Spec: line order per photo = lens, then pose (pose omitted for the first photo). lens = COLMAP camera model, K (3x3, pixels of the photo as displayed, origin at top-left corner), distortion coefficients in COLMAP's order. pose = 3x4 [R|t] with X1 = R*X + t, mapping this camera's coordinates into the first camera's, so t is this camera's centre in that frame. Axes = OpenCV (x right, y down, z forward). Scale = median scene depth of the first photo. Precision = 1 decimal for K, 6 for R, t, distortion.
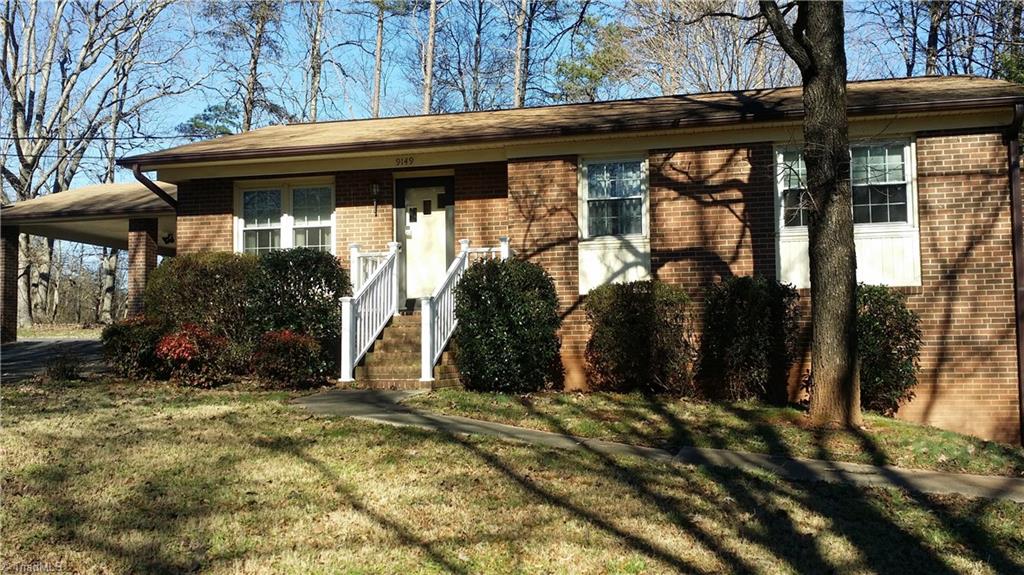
lens RADIAL K [[948.4, 0, 512.0], [0, 948.4, 287.5], [0, 0, 1]] dist [0.194696, -0.522803]
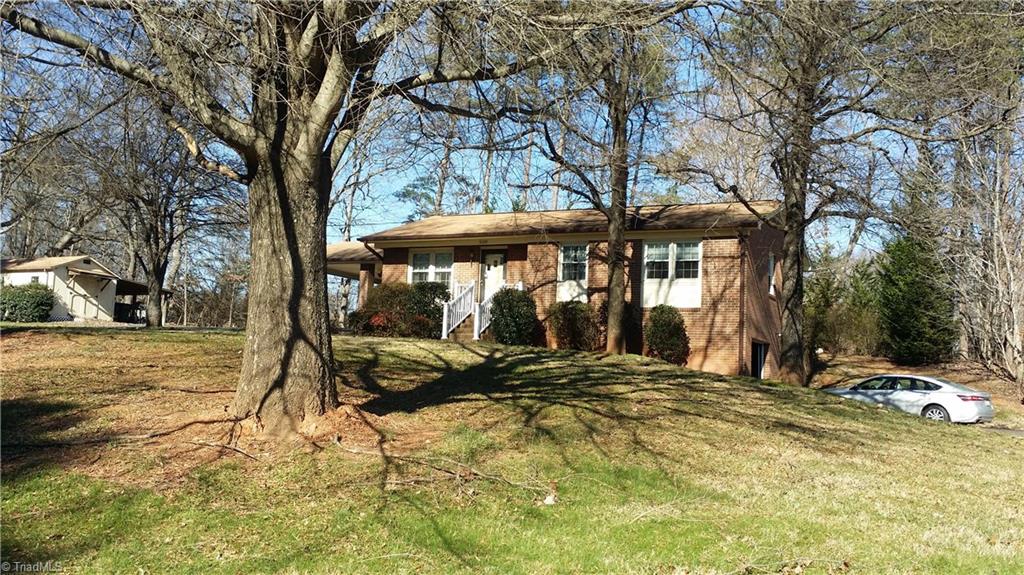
lens RADIAL K [[948.4, 0, 512.0], [0, 948.4, 287.5], [0, 0, 1]] dist [0.194696, -0.522803]
pose [[0.976687, 0.032394, -0.212210, 0.419587], [-0.040977, 0.998505, -0.036174, 0.044320], [0.210721, 0.044027, 0.976554, -1.096104]]
